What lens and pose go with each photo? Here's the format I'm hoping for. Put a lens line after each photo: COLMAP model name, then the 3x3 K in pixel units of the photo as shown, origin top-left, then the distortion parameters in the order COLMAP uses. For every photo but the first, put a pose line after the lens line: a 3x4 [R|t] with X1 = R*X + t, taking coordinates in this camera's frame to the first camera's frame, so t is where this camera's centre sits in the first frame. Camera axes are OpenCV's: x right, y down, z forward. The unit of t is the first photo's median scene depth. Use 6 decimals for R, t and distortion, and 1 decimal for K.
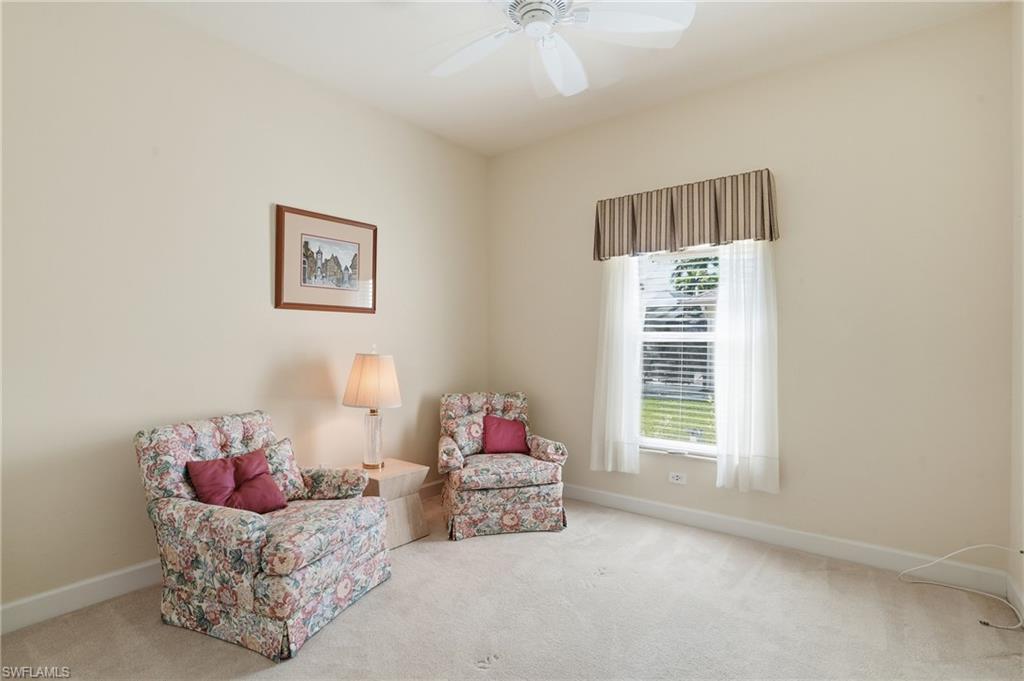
lens RADIAL K [[477.7, 0, 516.3], [0, 477.7, 340.1], [0, 0, 1]] dist [-0.009815, 0.000797]
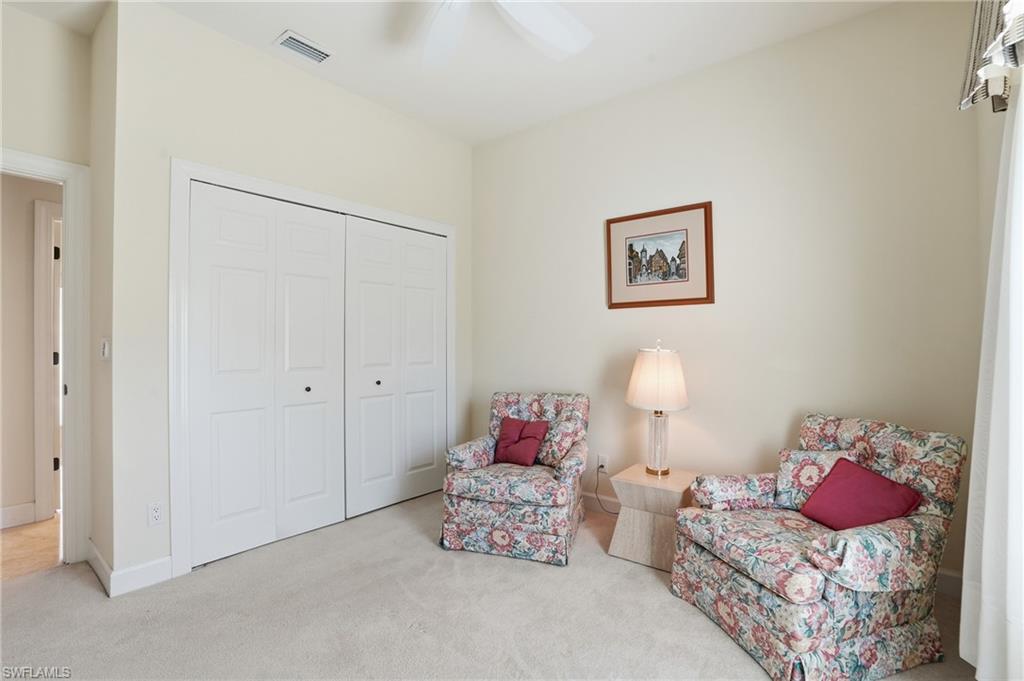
lens RADIAL K [[477.7, 0, 516.3], [0, 477.7, 340.1], [0, 0, 1]] dist [-0.009815, 0.000797]
pose [[0.041457, -0.007846, -0.999109, 0.601364], [0.011225, 0.999910, -0.007386, 0.013527], [0.999077, -0.010909, 0.041541, 0.678450]]
